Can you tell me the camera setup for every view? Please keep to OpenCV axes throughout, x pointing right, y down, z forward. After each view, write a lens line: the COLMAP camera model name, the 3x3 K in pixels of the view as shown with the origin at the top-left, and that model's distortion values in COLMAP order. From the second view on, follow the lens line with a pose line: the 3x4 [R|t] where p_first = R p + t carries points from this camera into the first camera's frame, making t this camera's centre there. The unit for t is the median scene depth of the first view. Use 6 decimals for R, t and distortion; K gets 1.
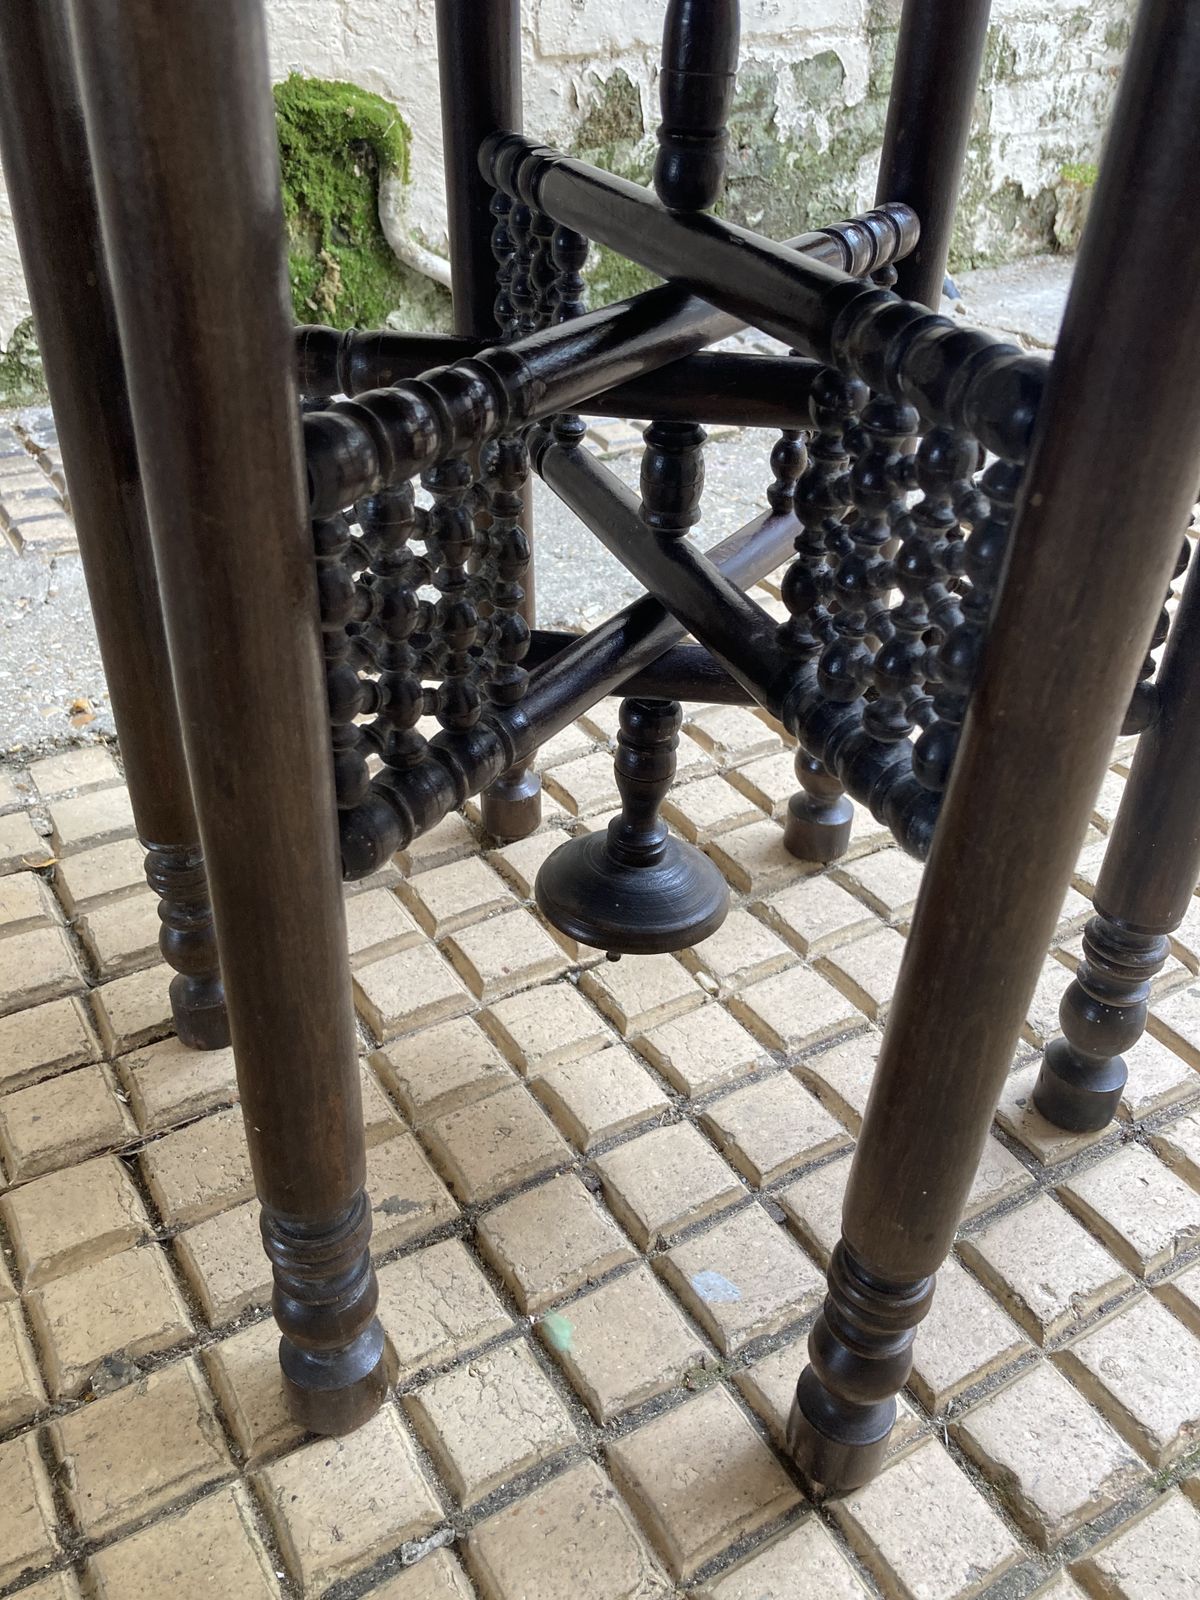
lens RADIAL K [[1318.5, 0, 577.9], [0, 1318.5, 810.1], [0, 0, 1]] dist [0.024196, -0.023983]
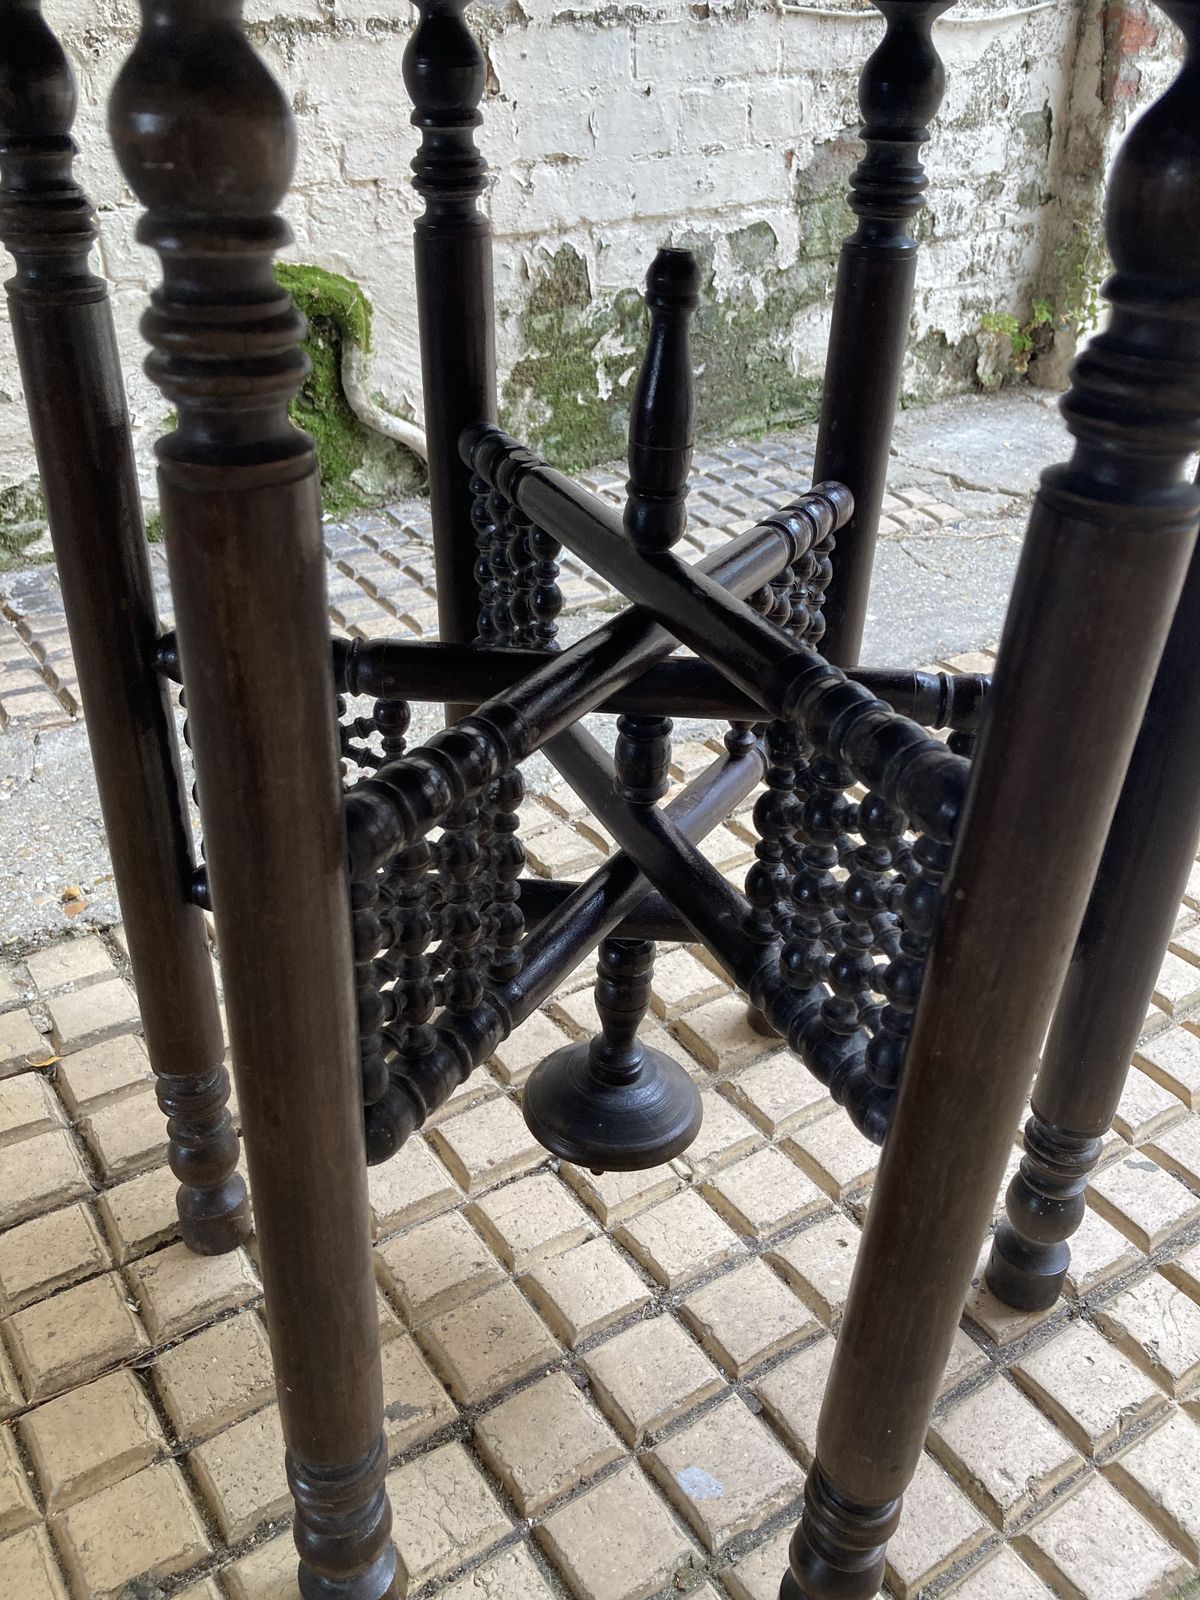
lens RADIAL K [[1318.5, 0, 577.8], [0, 1318.5, 812.3], [0, 0, 1]] dist [0.024196, -0.023983]
pose [[0.999121, -0.020656, 0.036471, -0.020726], [0.022619, 0.998270, -0.054264, -0.113720], [-0.035287, 0.055041, 0.997860, -0.089183]]
